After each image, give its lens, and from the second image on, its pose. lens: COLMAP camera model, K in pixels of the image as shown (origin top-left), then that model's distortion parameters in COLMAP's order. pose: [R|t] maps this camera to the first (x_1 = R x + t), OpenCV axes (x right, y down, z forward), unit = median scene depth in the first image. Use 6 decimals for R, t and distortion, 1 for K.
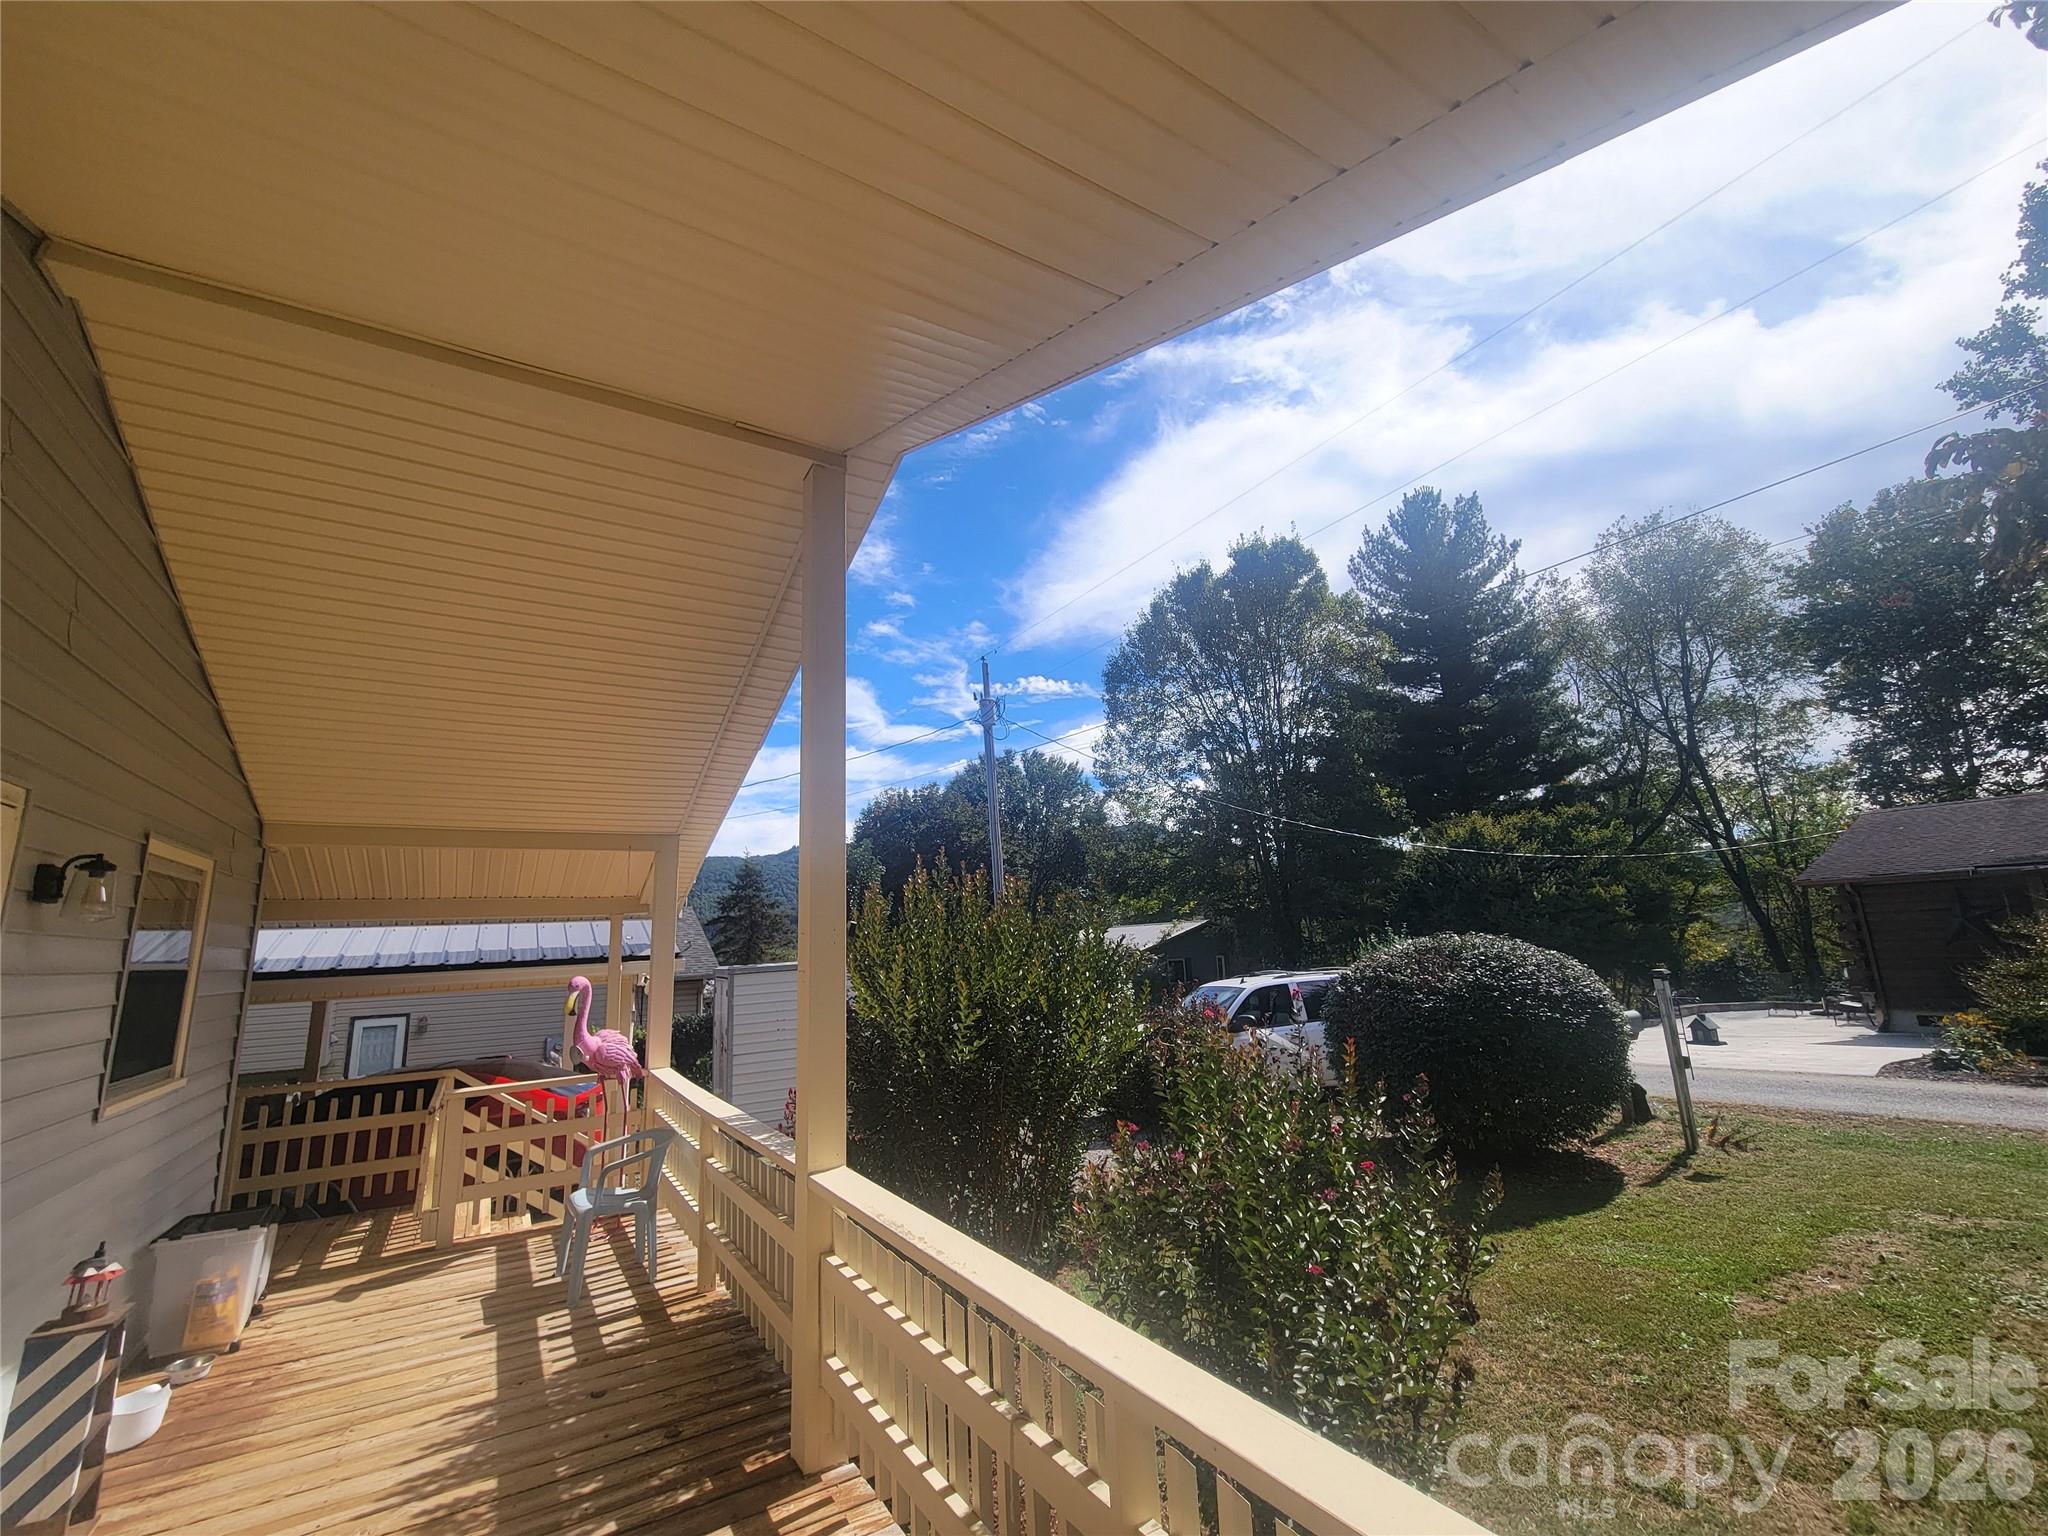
lens RADIAL K [[842.2, 0, 1027.6], [0, 842.2, 761.9], [0, 0, 1]] dist [-0.003197, 0.000469]
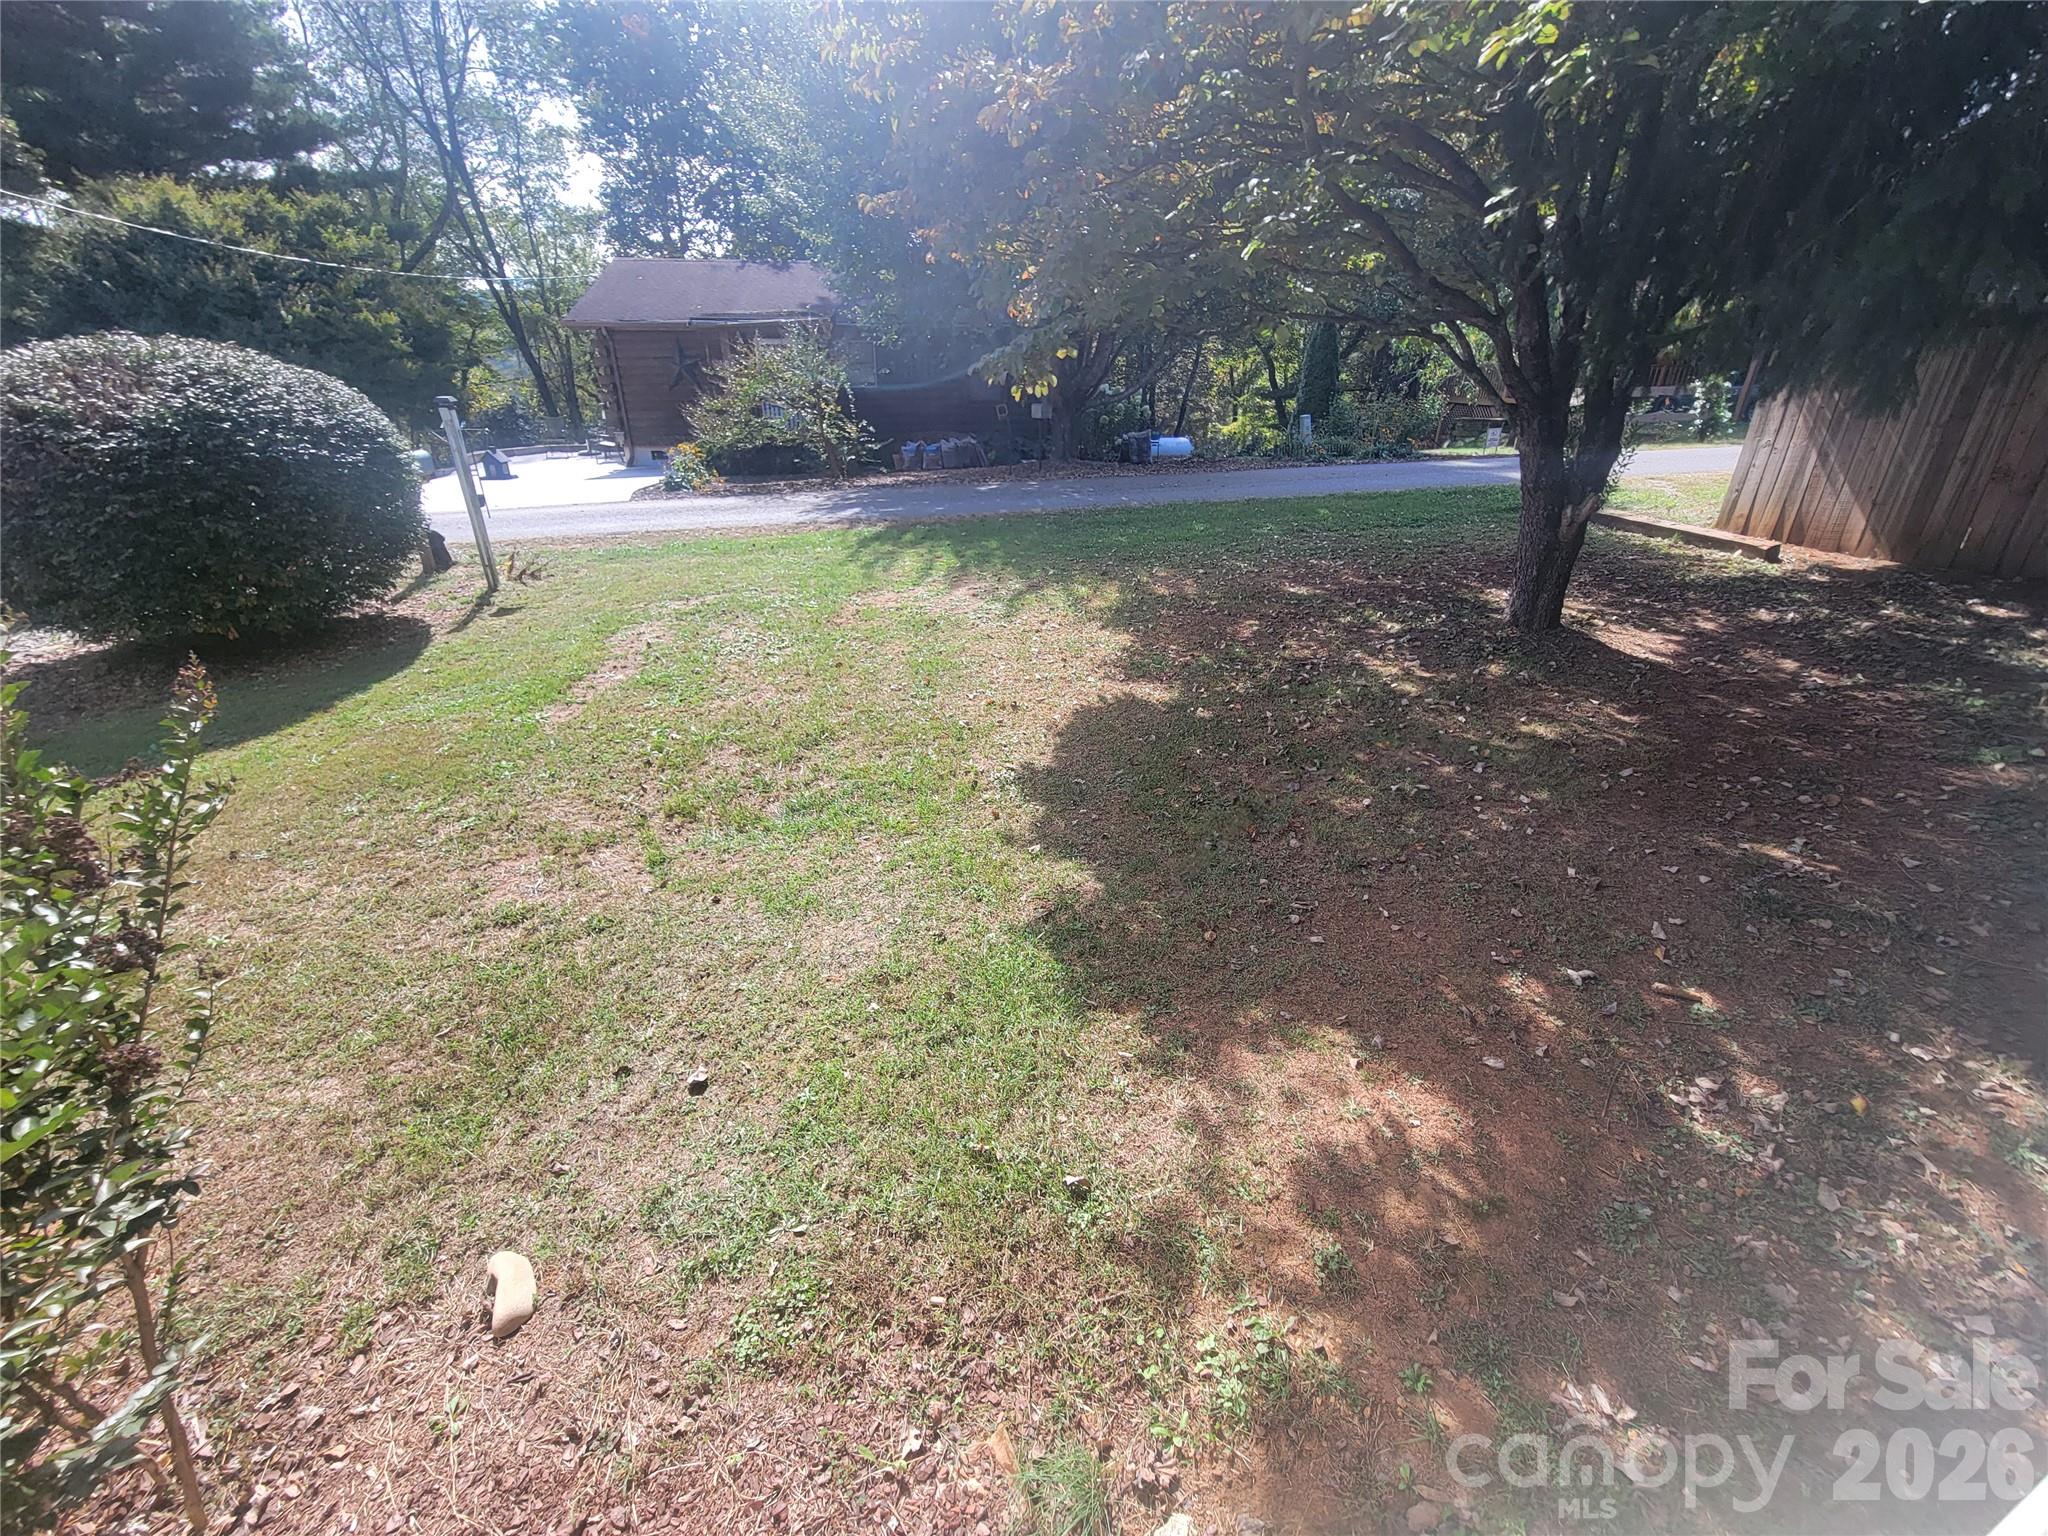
lens RADIAL K [[842.2, 0, 1027.6], [0, 842.2, 761.9], [0, 0, 1]] dist [-0.003197, 0.000469]
pose [[0.361000, -0.359471, 0.860500, 0.064638], [-0.209176, 0.867999, 0.450358, 0.044602], [-0.908804, -0.342575, 0.238155, 0.087100]]
